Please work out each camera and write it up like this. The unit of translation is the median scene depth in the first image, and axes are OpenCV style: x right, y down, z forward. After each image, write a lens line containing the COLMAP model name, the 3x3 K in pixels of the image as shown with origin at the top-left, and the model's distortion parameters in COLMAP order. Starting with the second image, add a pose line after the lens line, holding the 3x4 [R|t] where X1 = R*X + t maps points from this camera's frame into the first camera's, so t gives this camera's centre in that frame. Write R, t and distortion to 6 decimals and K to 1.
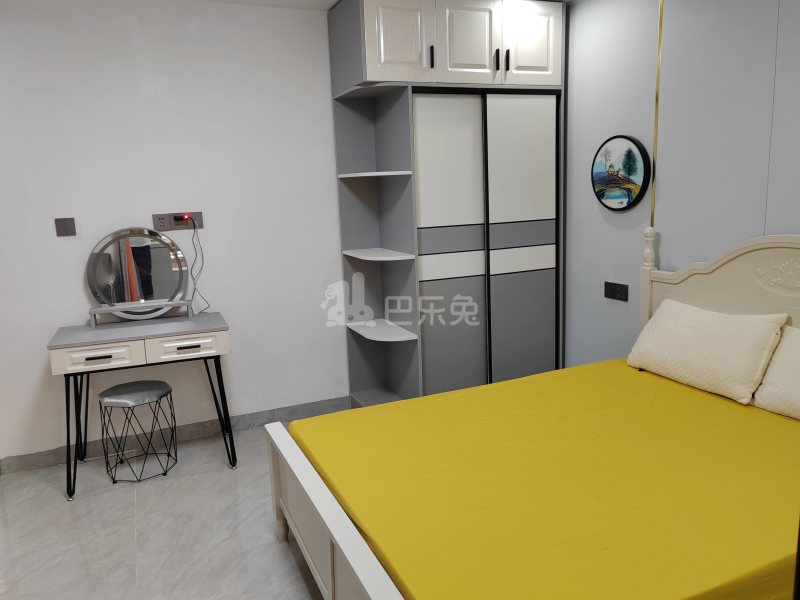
lens RADIAL K [[602.3, 0, 401.5], [0, 602.3, 291.2], [0, 0, 1]] dist [-0.002107, 0.019919]
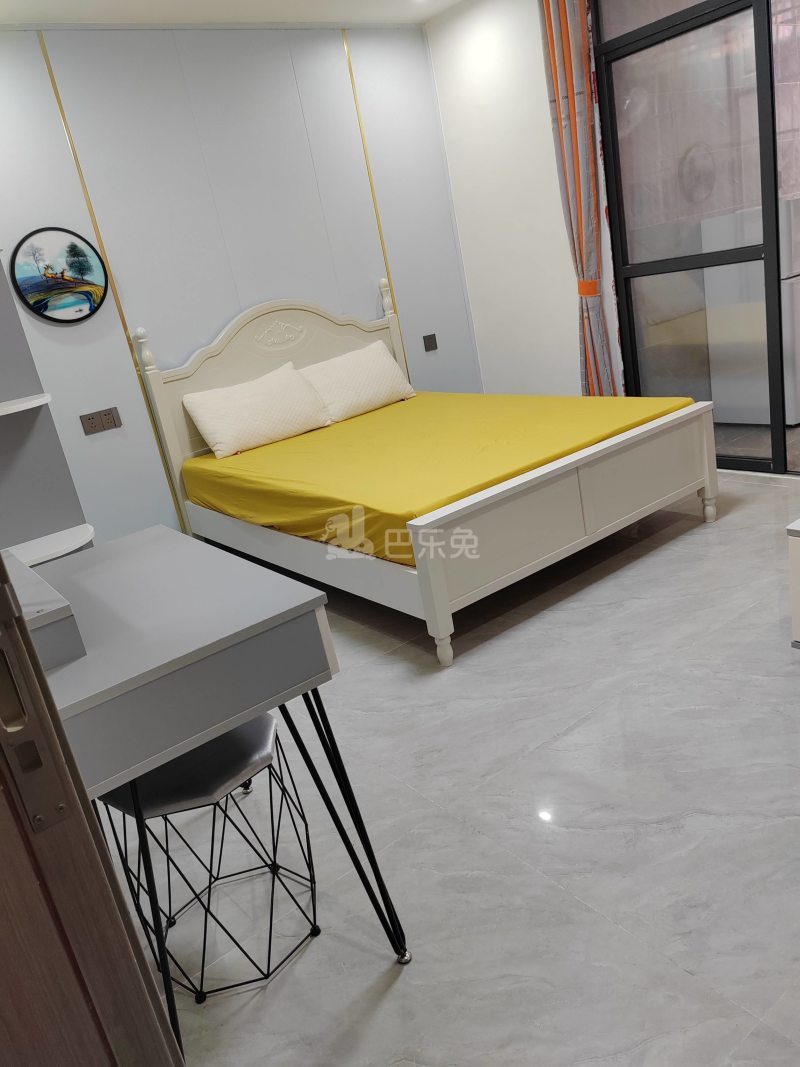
lens RADIAL K [[803.3, 0, 398.9], [0, 803.3, 529.6], [0, 0, 1]] dist [-0.002107, 0.019919]
pose [[-0.206519, -0.233748, 0.950112, -0.872508], [0.345604, 0.891025, 0.294333, -0.052415], [-0.915373, 0.389148, -0.103229, 0.847837]]
